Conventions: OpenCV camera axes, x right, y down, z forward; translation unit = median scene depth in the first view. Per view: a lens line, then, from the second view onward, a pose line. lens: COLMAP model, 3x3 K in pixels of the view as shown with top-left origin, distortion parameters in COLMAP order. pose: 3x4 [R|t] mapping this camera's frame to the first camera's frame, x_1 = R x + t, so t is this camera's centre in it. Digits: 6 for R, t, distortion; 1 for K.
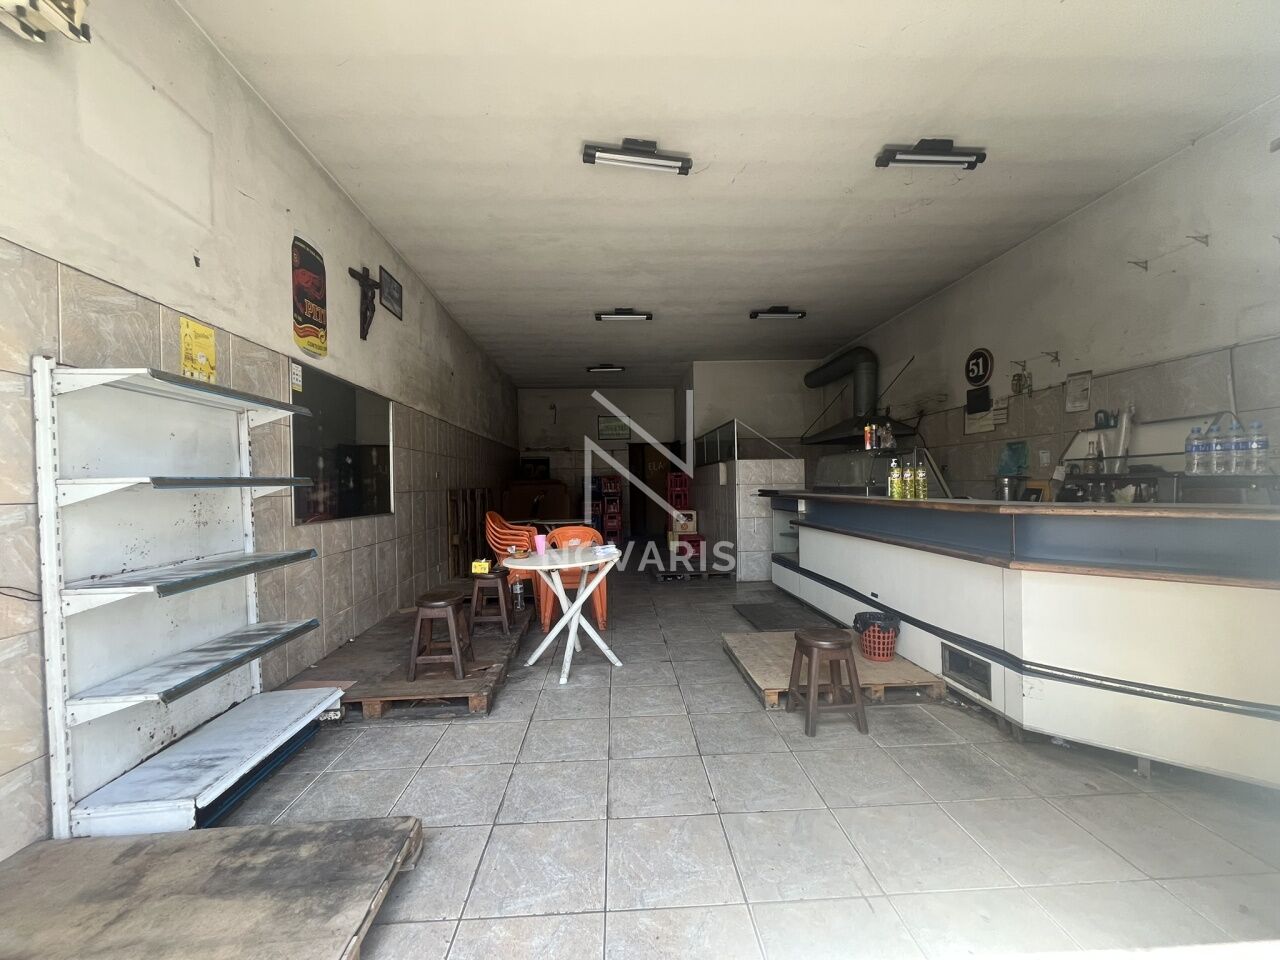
lens RADIAL K [[518.1, 0, 636.3], [0, 518.1, 486.0], [0, 0, 1]] dist [-0.001459, 0.000157]
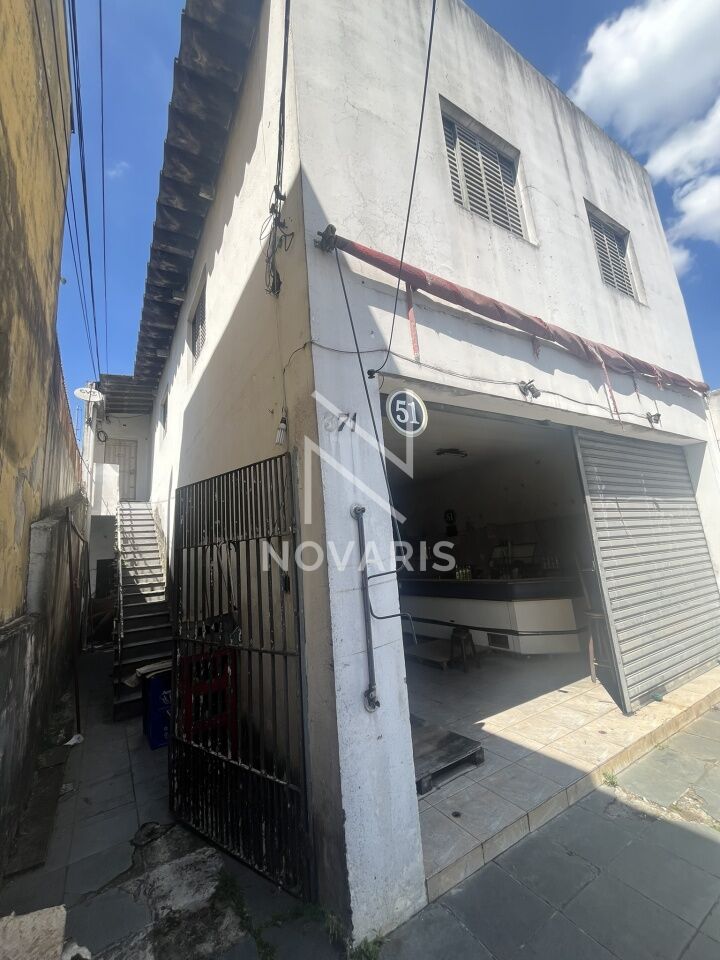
lens RADIAL K [[388.6, 0, 360.0], [0, 388.6, 480.0], [0, 0, 1]] dist [-0.001459, 0.000157]
pose [[0.872192, 0.045731, 0.487022, -0.938828], [0.063024, 0.976817, -0.204591, -0.103622], [-0.485087, 0.209137, 0.849089, -0.537092]]
